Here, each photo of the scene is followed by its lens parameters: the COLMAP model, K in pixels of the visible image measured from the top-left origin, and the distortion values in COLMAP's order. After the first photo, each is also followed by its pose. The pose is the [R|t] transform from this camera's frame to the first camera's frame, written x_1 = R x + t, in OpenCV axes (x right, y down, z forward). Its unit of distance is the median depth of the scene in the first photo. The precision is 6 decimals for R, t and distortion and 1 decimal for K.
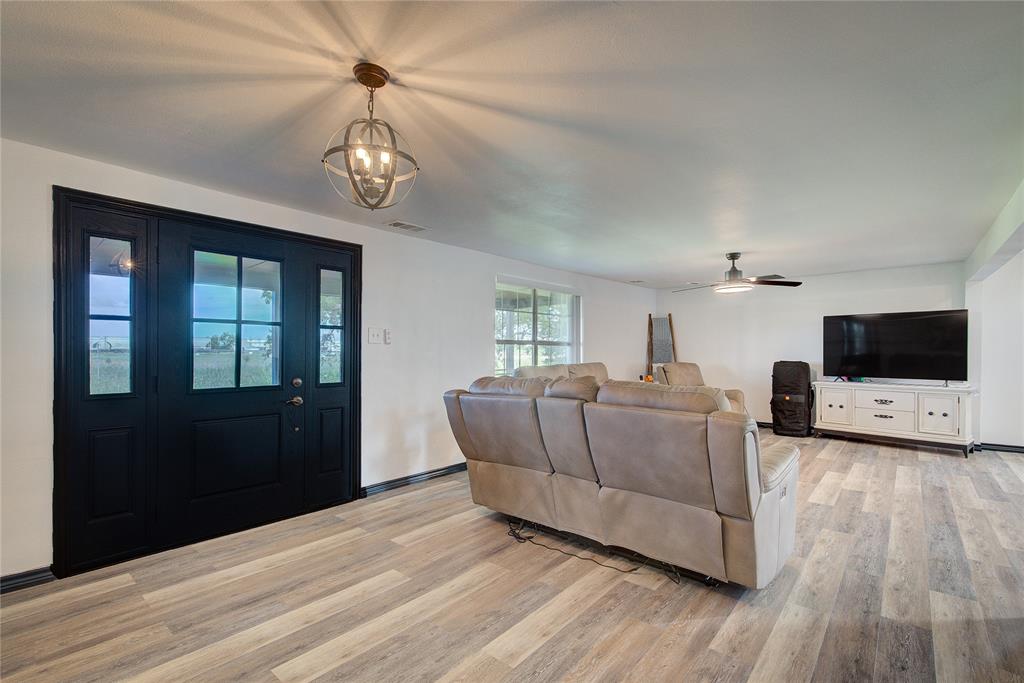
lens RADIAL K [[466.9, 0, 511.2], [0, 466.9, 351.6], [0, 0, 1]] dist [-0.003138, 0.001139]
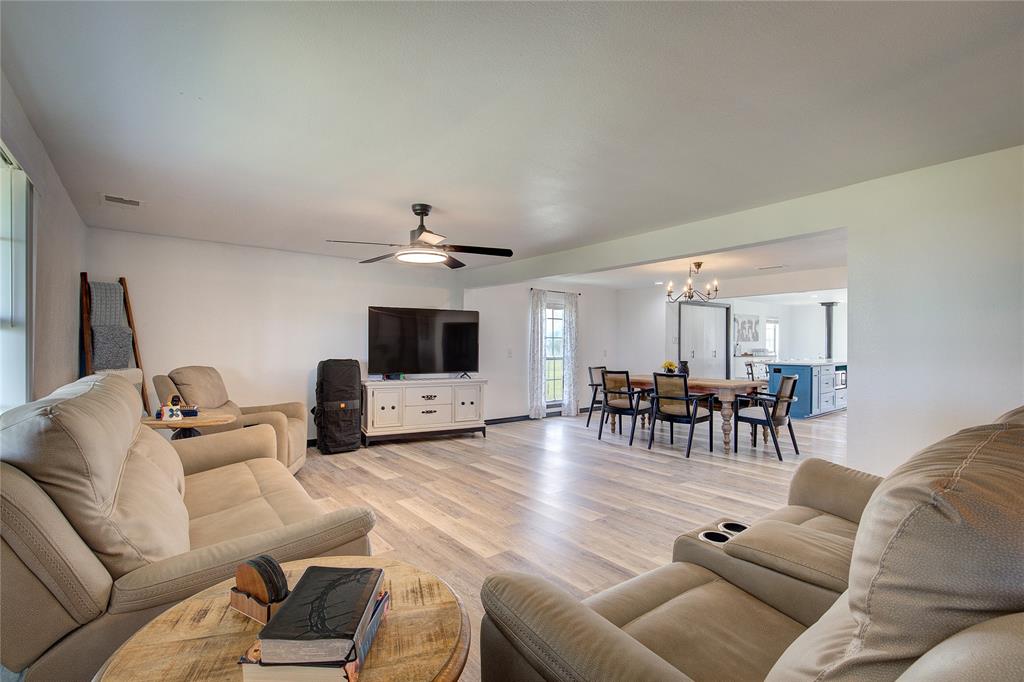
lens RADIAL K [[466.9, 0, 518.5], [0, 466.9, 346.7], [0, 0, 1]] dist [-0.003138, 0.001139]
pose [[0.180273, -0.000819, 0.983616, -0.166621], [-0.000681, 0.999999, 0.000957, -0.002319], [-0.983616, -0.000842, 0.180272, 0.675317]]
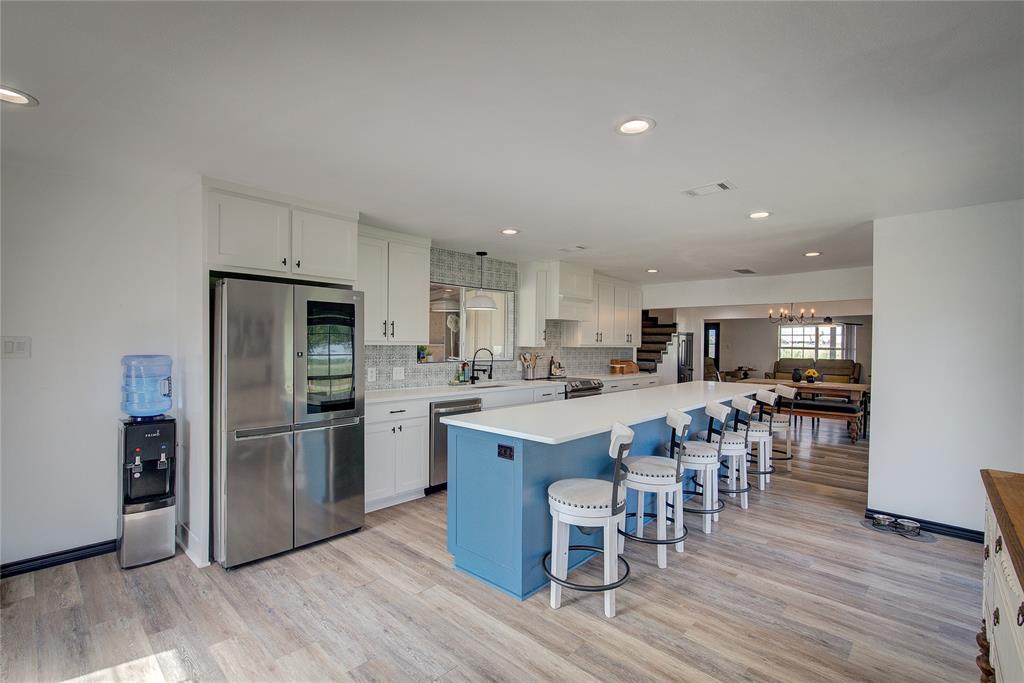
lens RADIAL K [[466.9, 0, 519.6], [0, 466.9, 345.2], [0, 0, 1]] dist [-0.003138, 0.001139]
pose [[-0.039629, 0.010286, -0.999162, 2.501629], [-0.014547, 0.999835, 0.010869, -0.041414], [0.999109, 0.014966, -0.039472, -0.327534]]
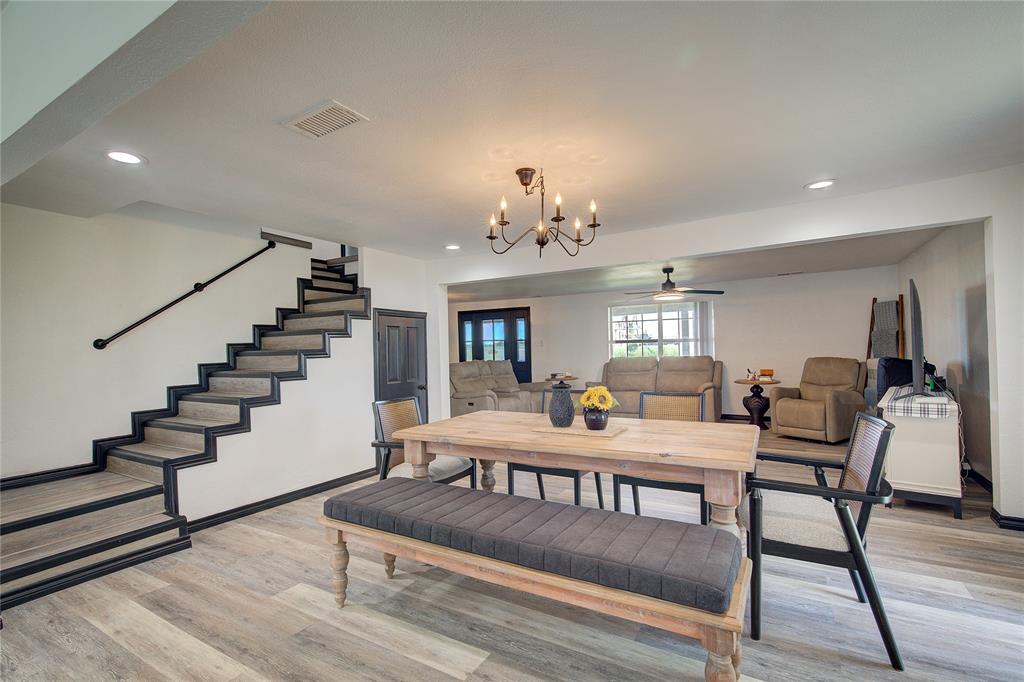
lens RADIAL K [[466.9, 0, 516.7], [0, 466.9, 344.8], [0, 0, 1]] dist [-0.003138, 0.001139]
pose [[0.183948, -0.011301, -0.982871, 1.490943], [0.020183, 0.999767, -0.007718, -0.005982], [0.982729, -0.018418, 0.184133, 0.342300]]
